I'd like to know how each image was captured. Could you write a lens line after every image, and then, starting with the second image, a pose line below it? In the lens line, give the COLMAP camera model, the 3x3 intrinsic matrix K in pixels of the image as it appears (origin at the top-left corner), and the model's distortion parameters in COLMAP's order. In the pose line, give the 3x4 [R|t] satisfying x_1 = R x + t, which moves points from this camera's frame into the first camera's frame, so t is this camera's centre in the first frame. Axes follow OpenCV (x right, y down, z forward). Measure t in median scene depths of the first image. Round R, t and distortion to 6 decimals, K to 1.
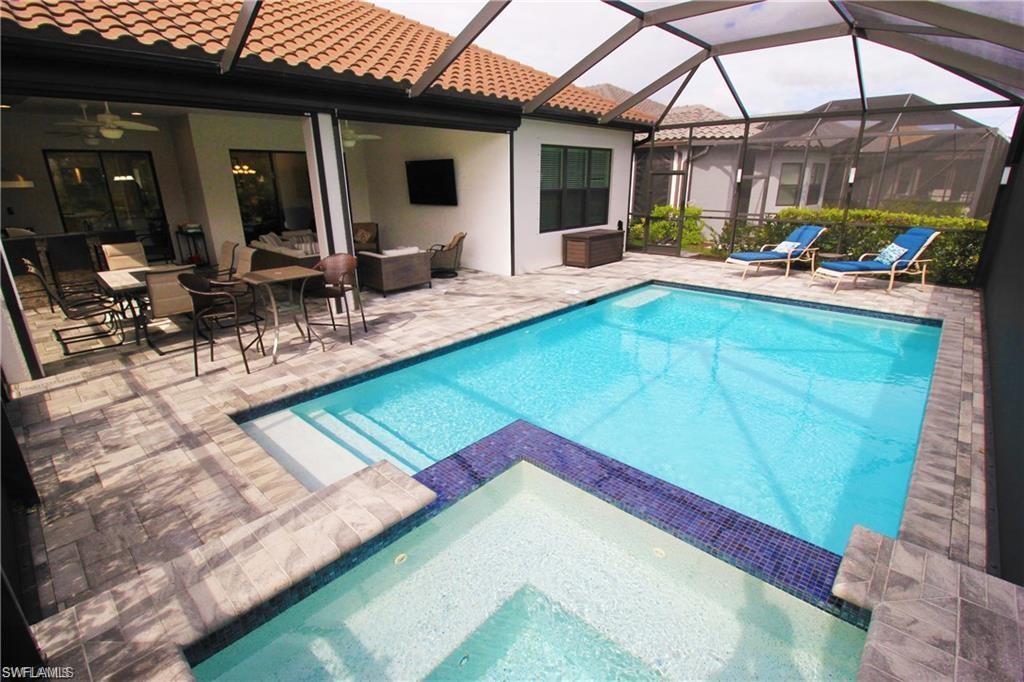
lens RADIAL K [[478.1, 0, 514.5], [0, 478.1, 342.8], [0, 0, 1]] dist [-0.019465, -0.000611]
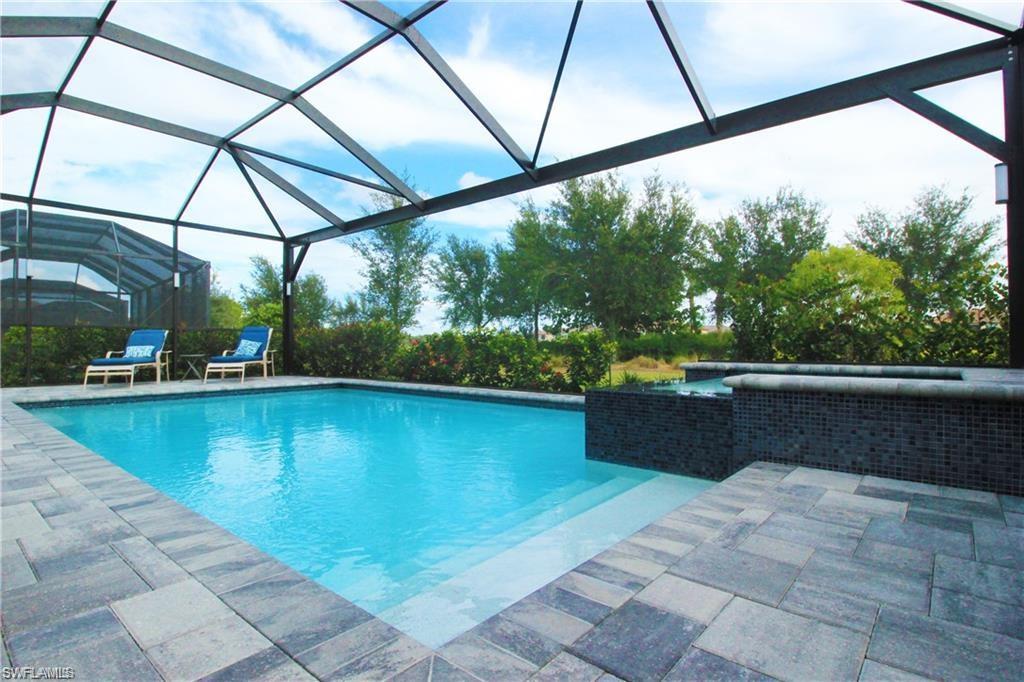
lens RADIAL K [[516.6, 0, 512.9], [0, 516.6, 343.8], [0, 0, 1]] dist [-0.000747, 0.000019]
pose [[-0.037182, 0.014082, 0.999209, -1.156063], [0.317056, 0.948406, -0.001568, 0.005392], [-0.947678, 0.316747, -0.039729, 1.185828]]
